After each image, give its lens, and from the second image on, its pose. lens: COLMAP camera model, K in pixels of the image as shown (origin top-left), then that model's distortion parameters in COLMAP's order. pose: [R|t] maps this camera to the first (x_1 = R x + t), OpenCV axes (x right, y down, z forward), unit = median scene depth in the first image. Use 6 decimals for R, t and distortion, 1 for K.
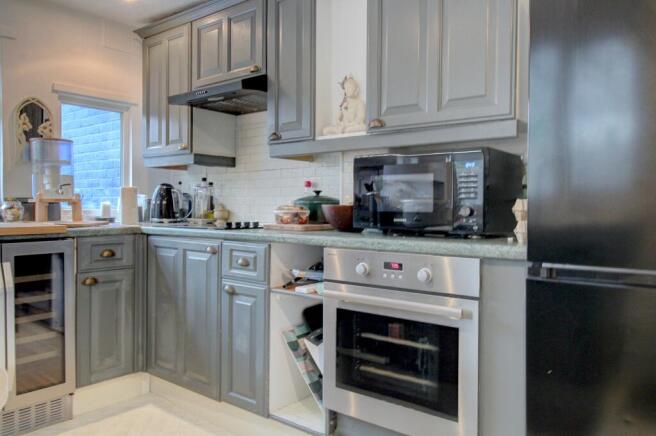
lens RADIAL K [[505.8, 0, 327.3], [0, 505.8, 217.5], [0, 0, 1]] dist [0.022365, -0.000411]
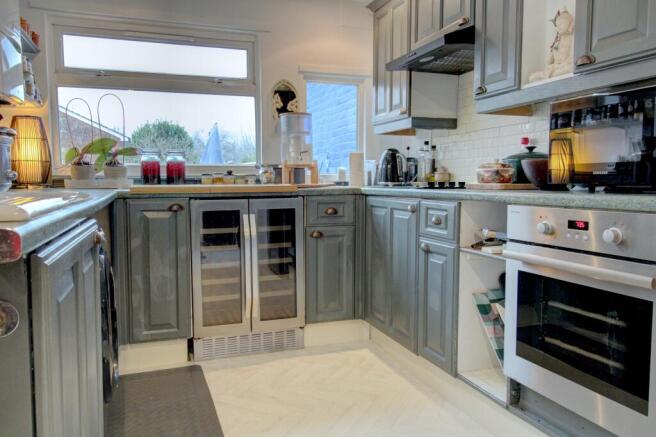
lens RADIAL K [[505.8, 0, 328.9], [0, 505.8, 218.2], [0, 0, 1]] dist [0.022365, -0.000411]
pose [[0.857730, 0.028795, -0.513293, 0.148530], [-0.001261, 0.998545, 0.053909, 0.027180], [0.514099, -0.045592, 0.856518, 0.032607]]
